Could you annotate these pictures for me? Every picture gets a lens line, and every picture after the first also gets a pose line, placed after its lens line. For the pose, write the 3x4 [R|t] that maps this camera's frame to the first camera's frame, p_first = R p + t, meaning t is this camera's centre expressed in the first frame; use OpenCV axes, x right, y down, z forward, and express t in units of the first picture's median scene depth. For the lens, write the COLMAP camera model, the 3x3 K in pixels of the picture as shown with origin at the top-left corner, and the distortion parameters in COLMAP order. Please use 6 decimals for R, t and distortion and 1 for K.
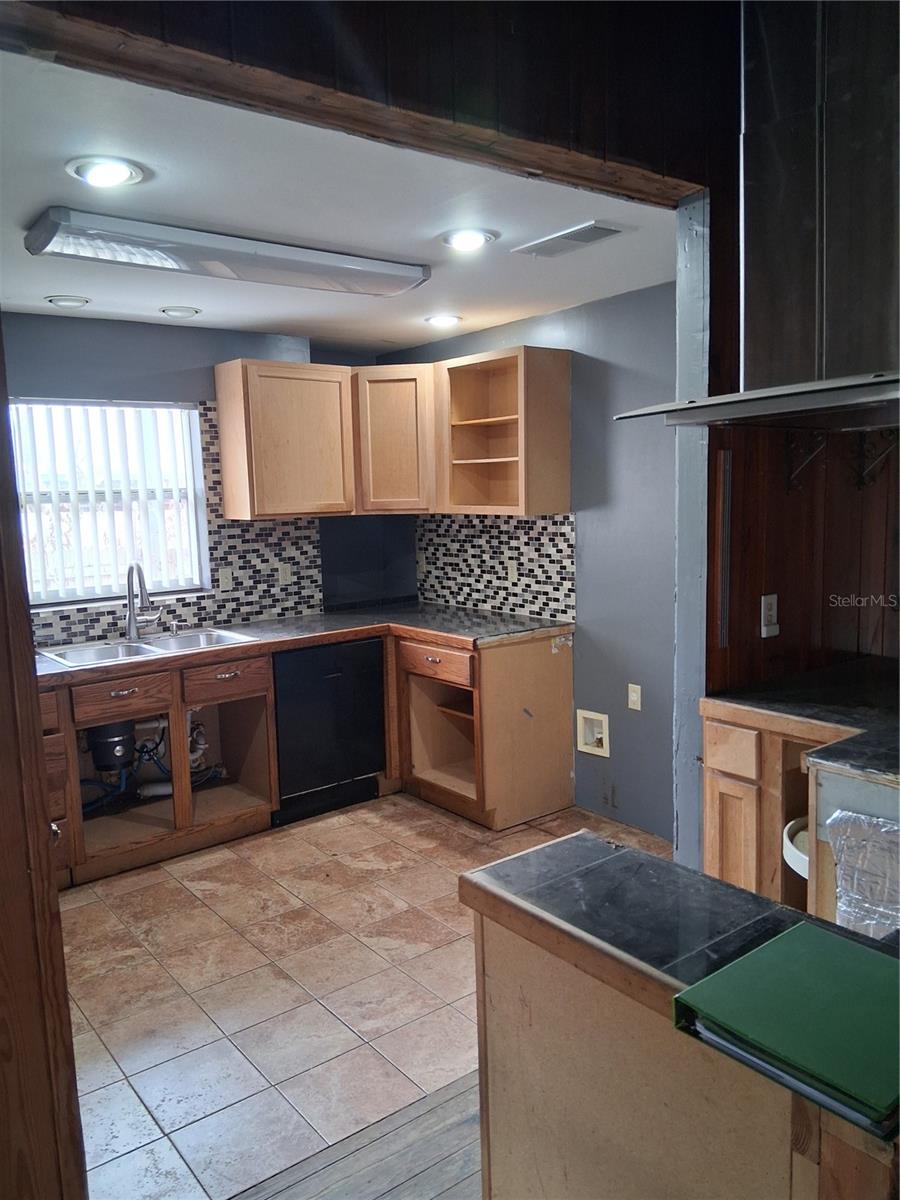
lens RADIAL K [[901.2, 0, 450.0], [0, 901.2, 600.0], [0, 0, 1]] dist [0.138905, -0.204182]
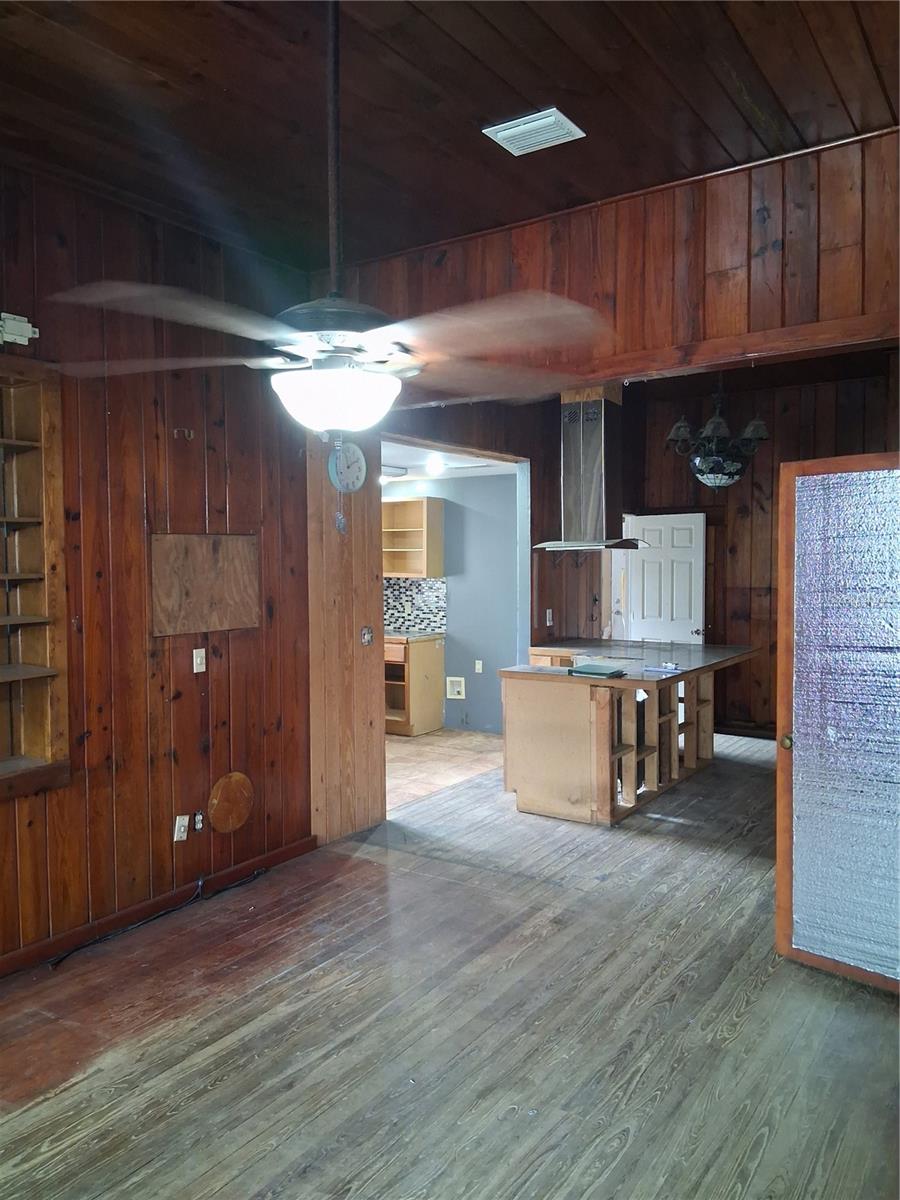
lens RADIAL K [[901.2, 0, 450.0], [0, 901.2, 600.0], [0, 0, 1]] dist [0.138905, -0.204182]
pose [[0.946632, 0.004829, 0.322279, -0.490474], [0.021000, 0.996839, -0.076619, 0.105769], [-0.321630, 0.079298, 0.943539, -0.870747]]
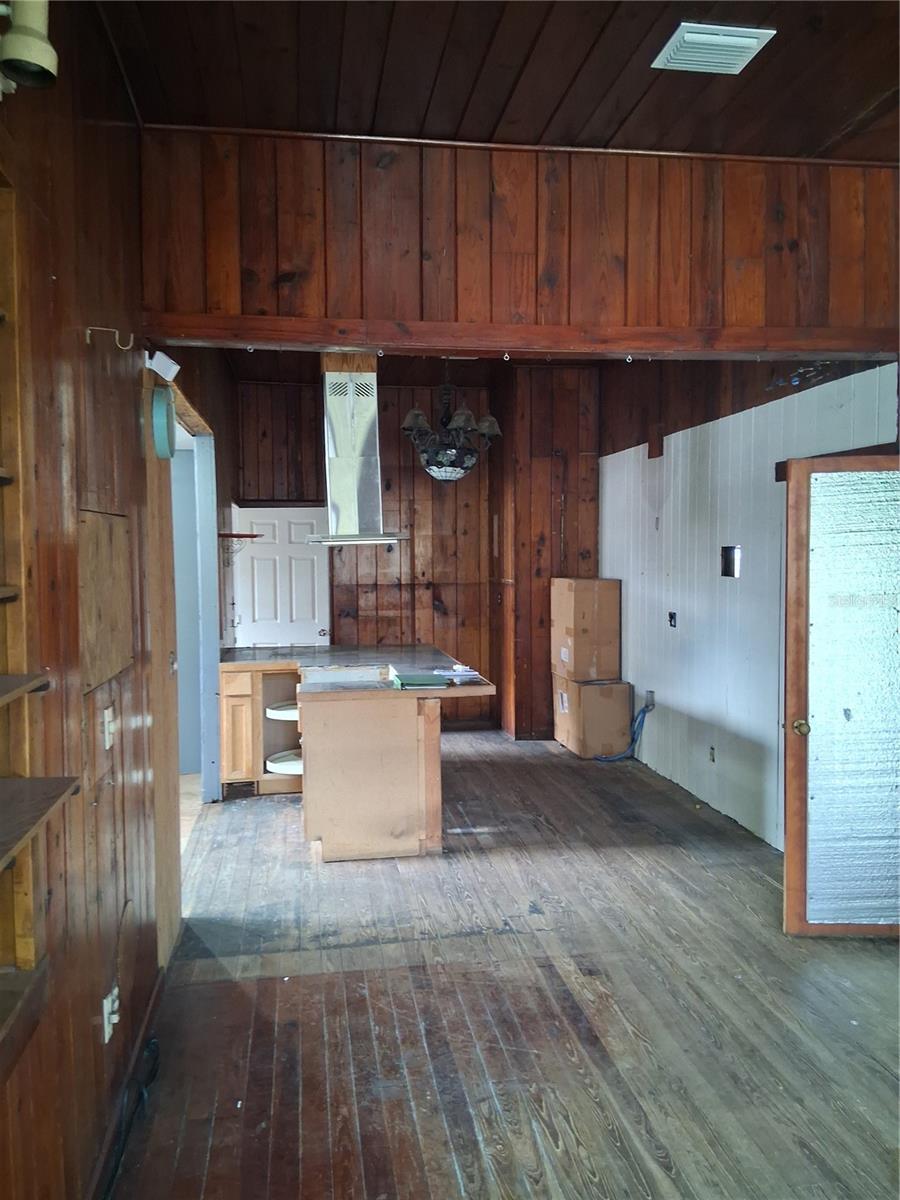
lens RADIAL K [[901.2, 0, 450.0], [0, 901.2, 600.0], [0, 0, 1]] dist [0.138905, -0.204182]
pose [[0.481096, -0.027278, 0.876244, -0.841597], [0.103495, 0.994293, -0.025870, 0.045531], [-0.870538, 0.103133, 0.481173, -0.320625]]
